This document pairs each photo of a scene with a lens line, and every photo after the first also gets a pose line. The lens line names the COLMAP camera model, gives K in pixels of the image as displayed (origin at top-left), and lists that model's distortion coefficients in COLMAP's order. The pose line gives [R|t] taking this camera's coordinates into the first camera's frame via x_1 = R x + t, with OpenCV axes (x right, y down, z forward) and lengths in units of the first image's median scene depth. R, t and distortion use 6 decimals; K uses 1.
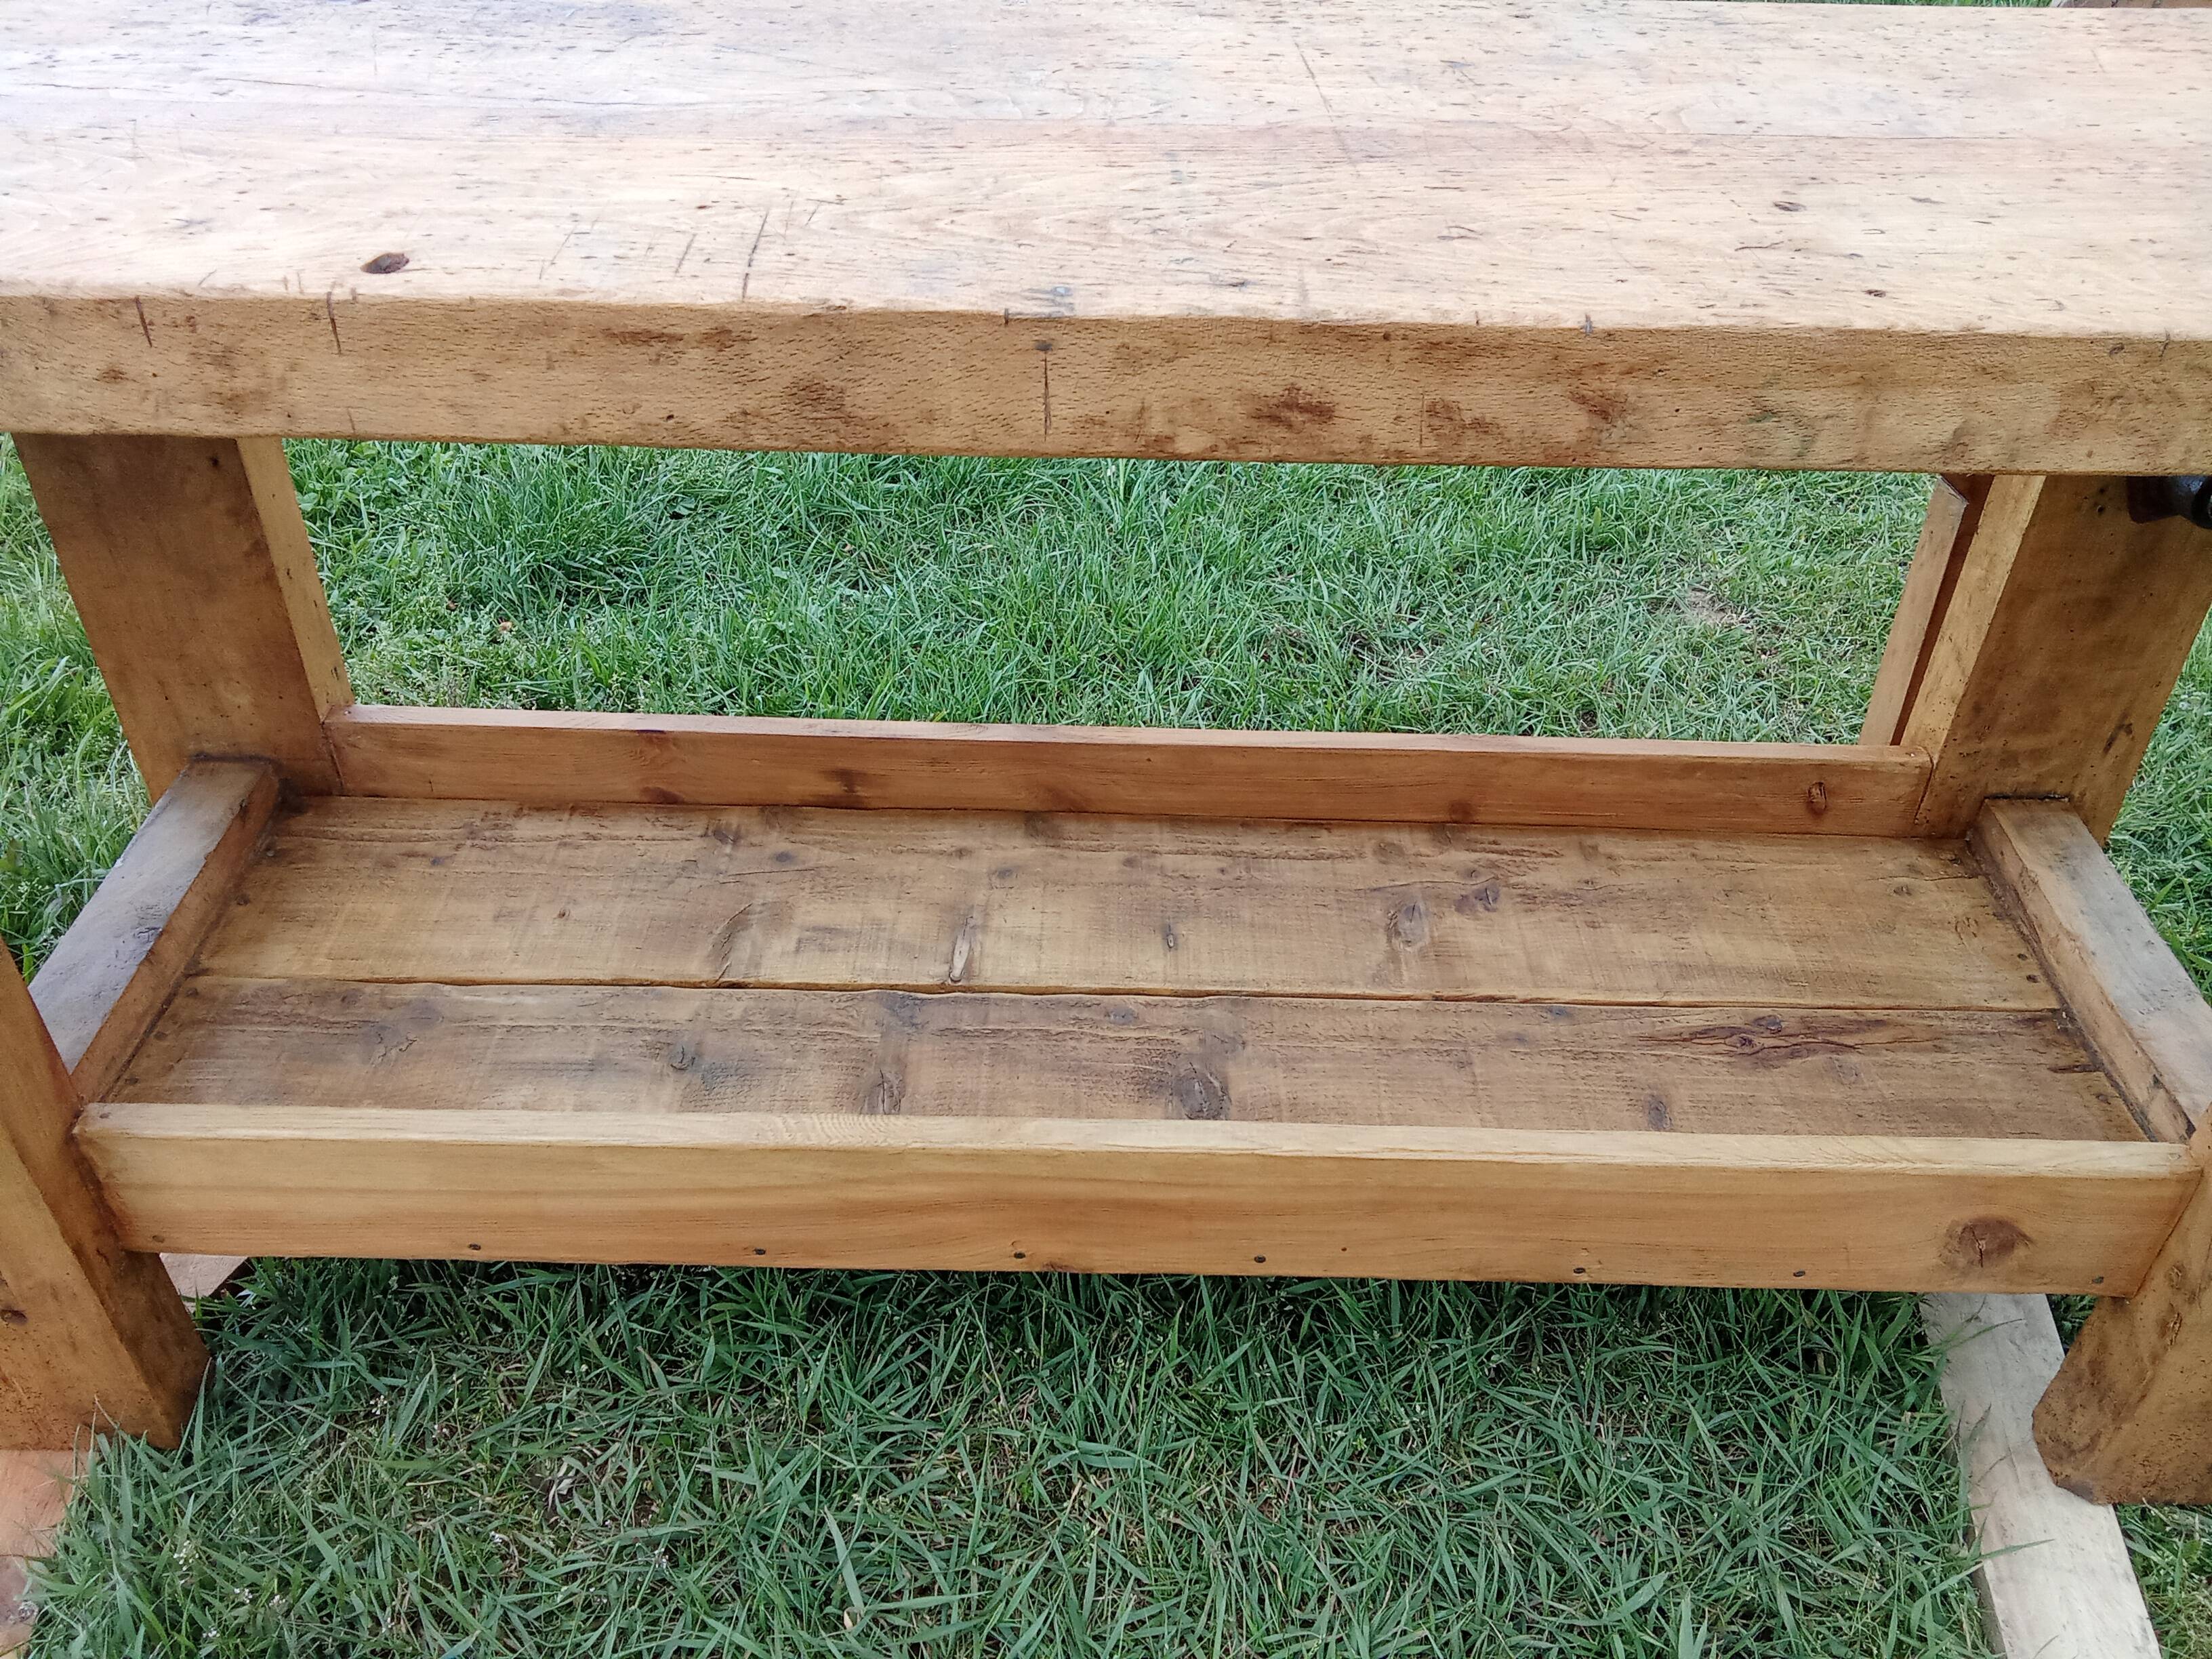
lens RADIAL K [[1705.6, 0, 1103.8], [0, 1705.6, 835.1], [0, 0, 1]] dist [0.075249, -0.126694]
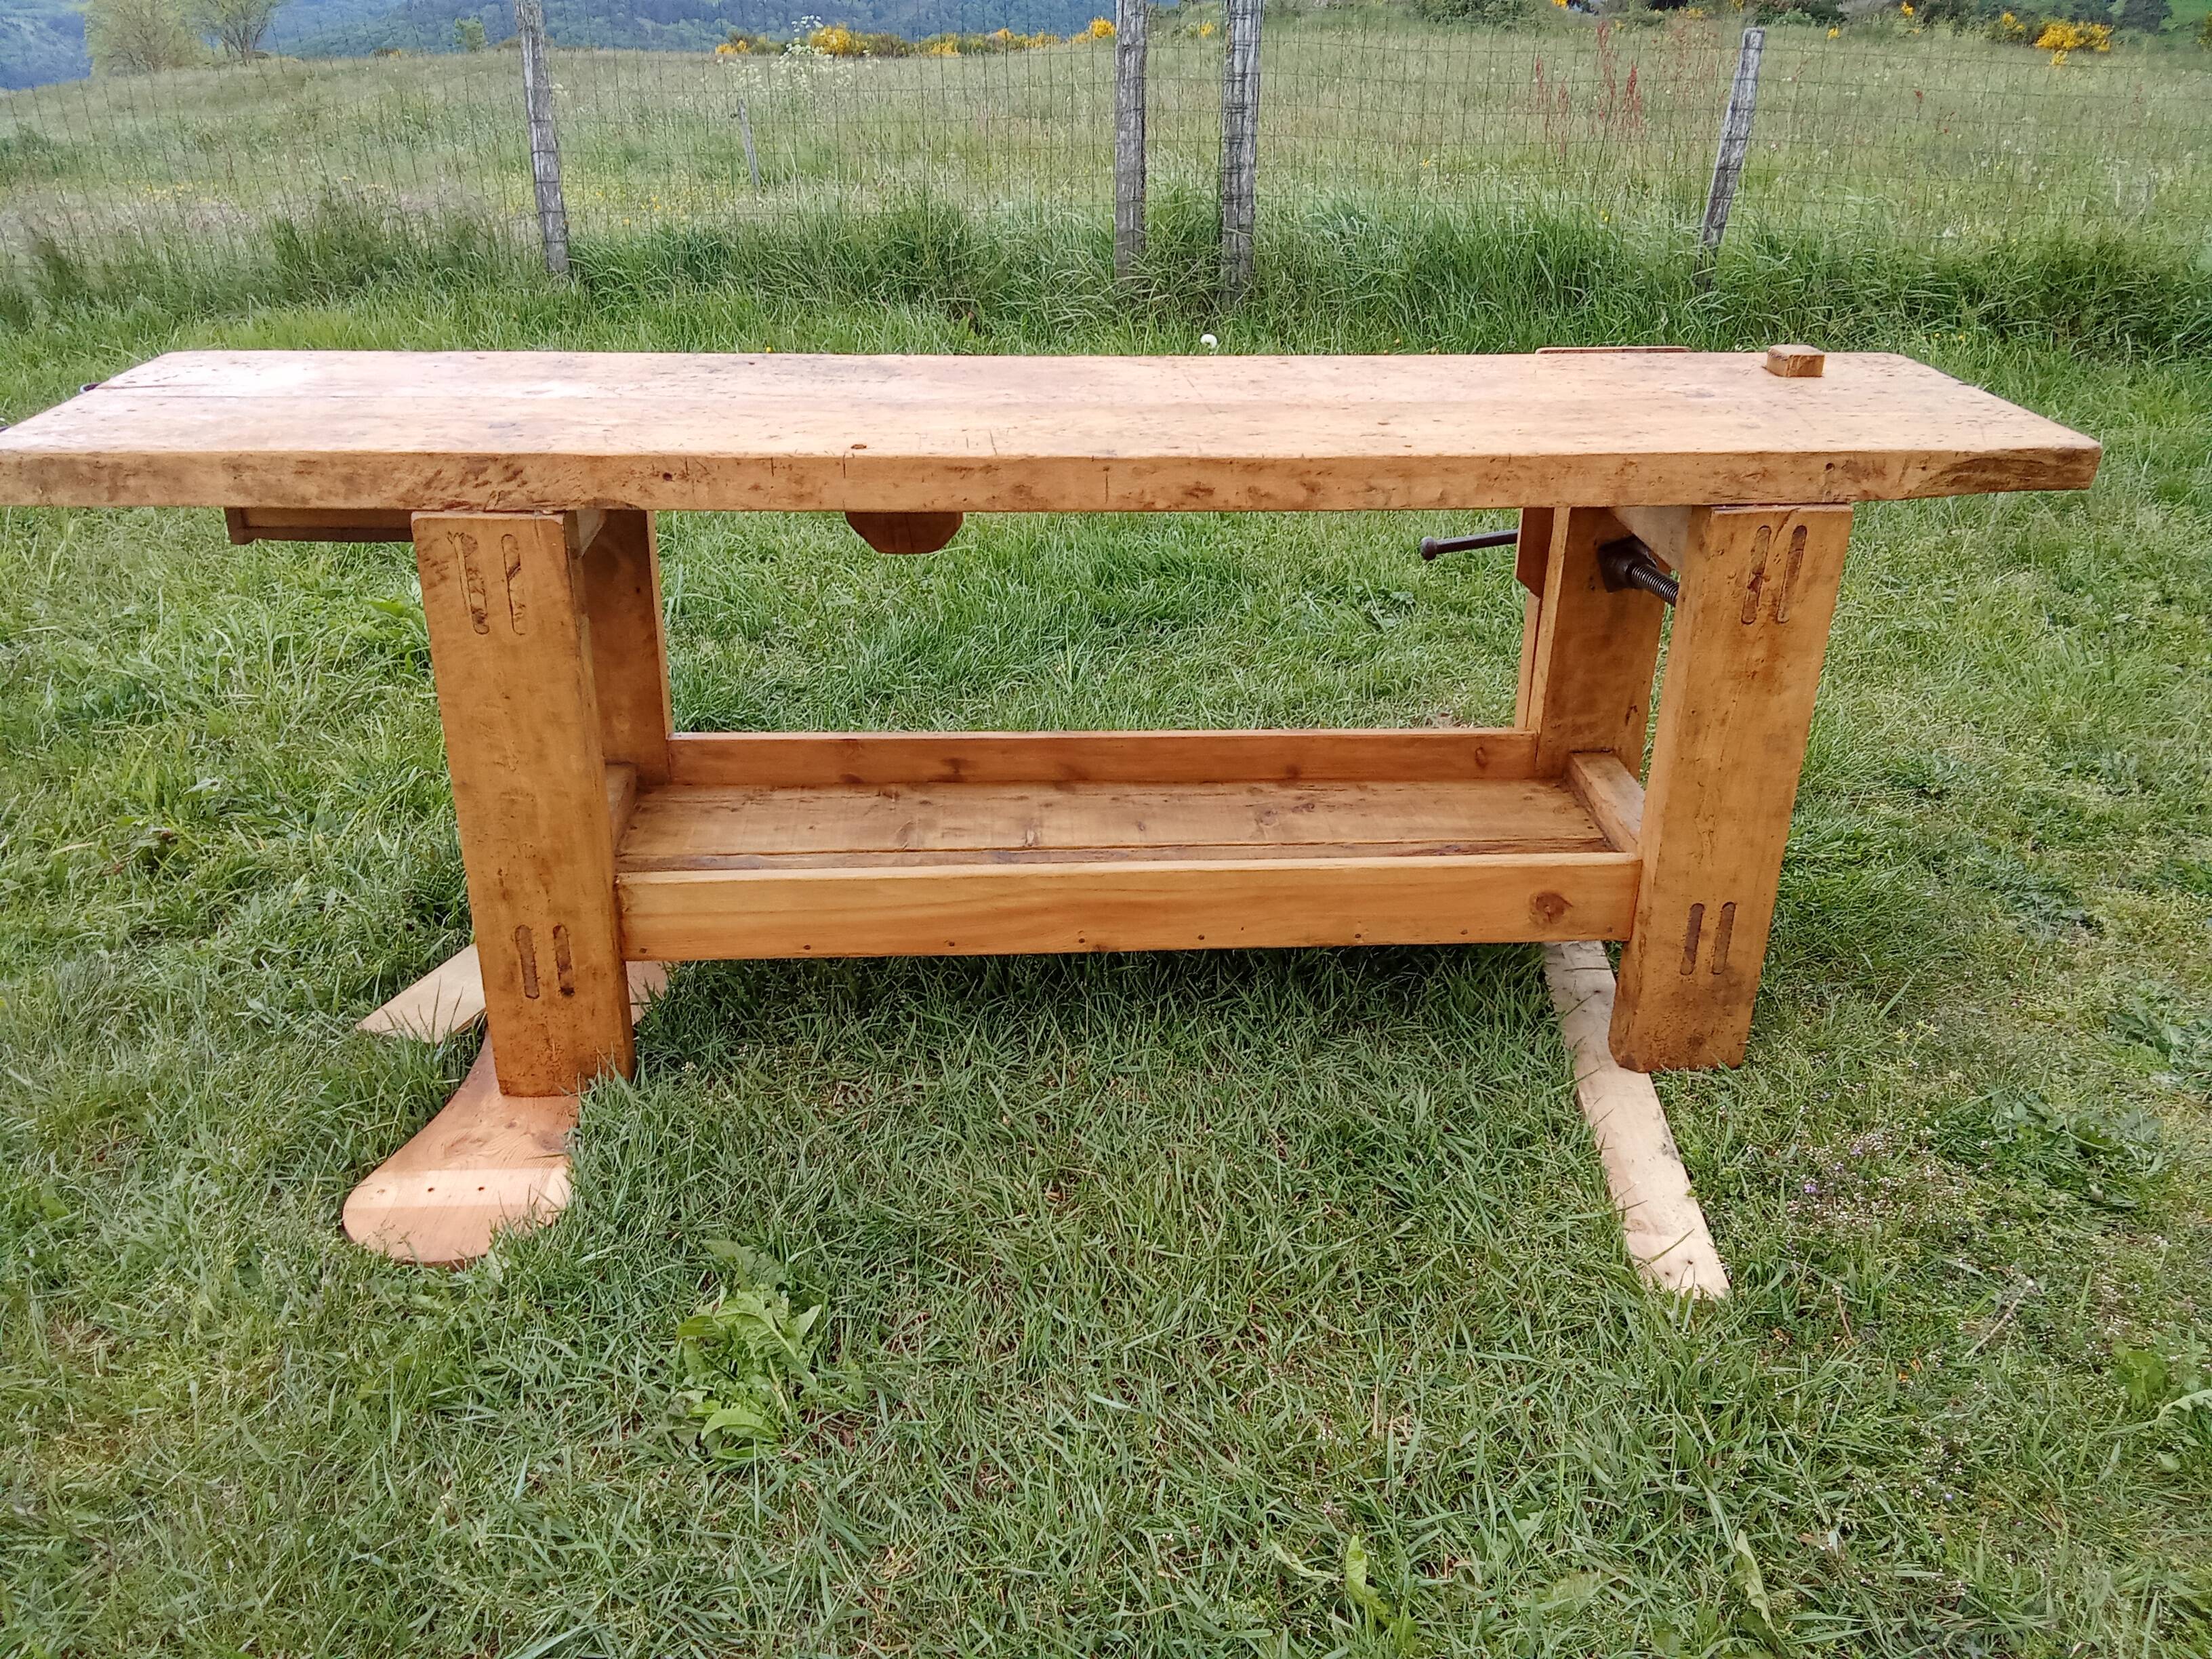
lens RADIAL K [[1731.8, 0, 1100.1], [0, 1731.8, 828.8], [0, 0, 1]] dist [0.049154, -0.079994]
pose [[0.996876, -0.035962, 0.070317, -0.144700], [0.049756, 0.977386, -0.205527, 0.468658], [-0.061336, 0.208384, 0.976122, -0.875484]]
